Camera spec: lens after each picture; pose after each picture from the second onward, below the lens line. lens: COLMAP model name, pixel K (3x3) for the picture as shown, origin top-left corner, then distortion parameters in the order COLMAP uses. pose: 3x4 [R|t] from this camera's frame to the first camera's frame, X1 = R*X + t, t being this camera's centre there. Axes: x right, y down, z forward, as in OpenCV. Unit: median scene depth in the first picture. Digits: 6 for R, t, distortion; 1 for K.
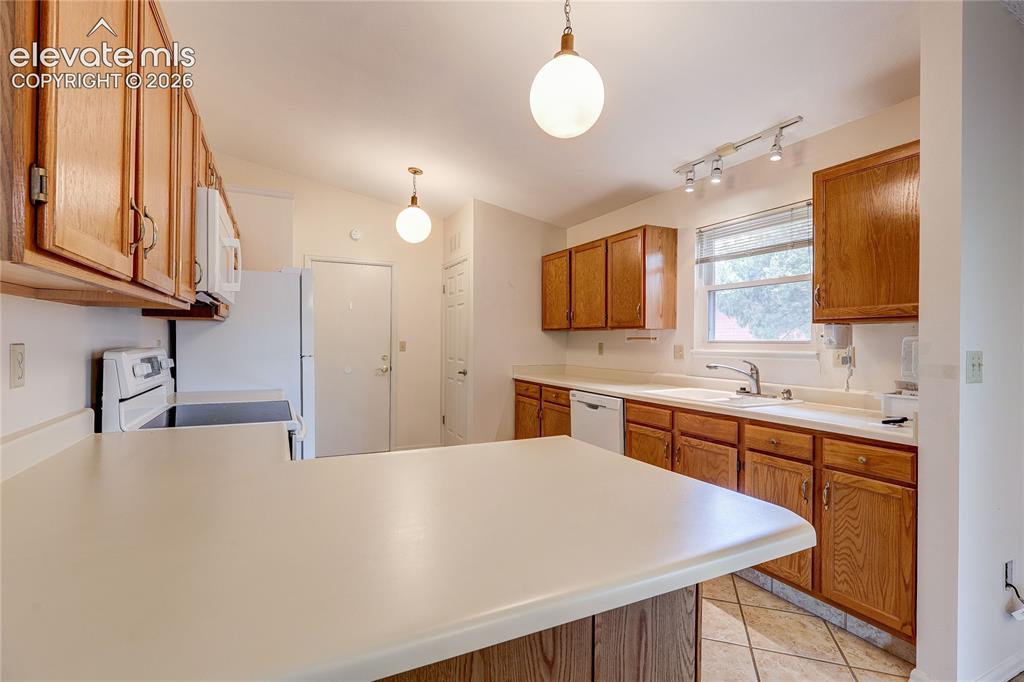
lens RADIAL K [[484.1, 0, 525.1], [0, 484.1, 338.1], [0, 0, 1]] dist [-0.003084, -0.000973]
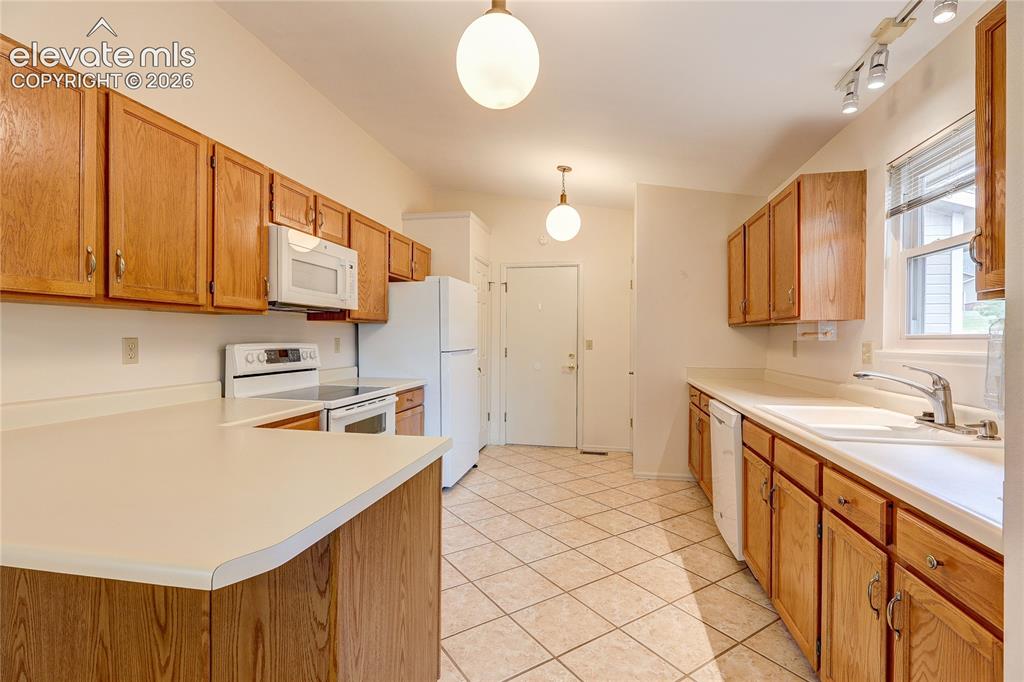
lens RADIAL K [[484.1, 0, 506.3], [0, 484.1, 339.6], [0, 0, 1]] dist [-0.003084, -0.000973]
pose [[0.781338, -0.002958, -0.624101, 0.359424], [0.003672, 0.999993, -0.000142, 0.008220], [0.624098, -0.002181, 0.781343, 0.172692]]
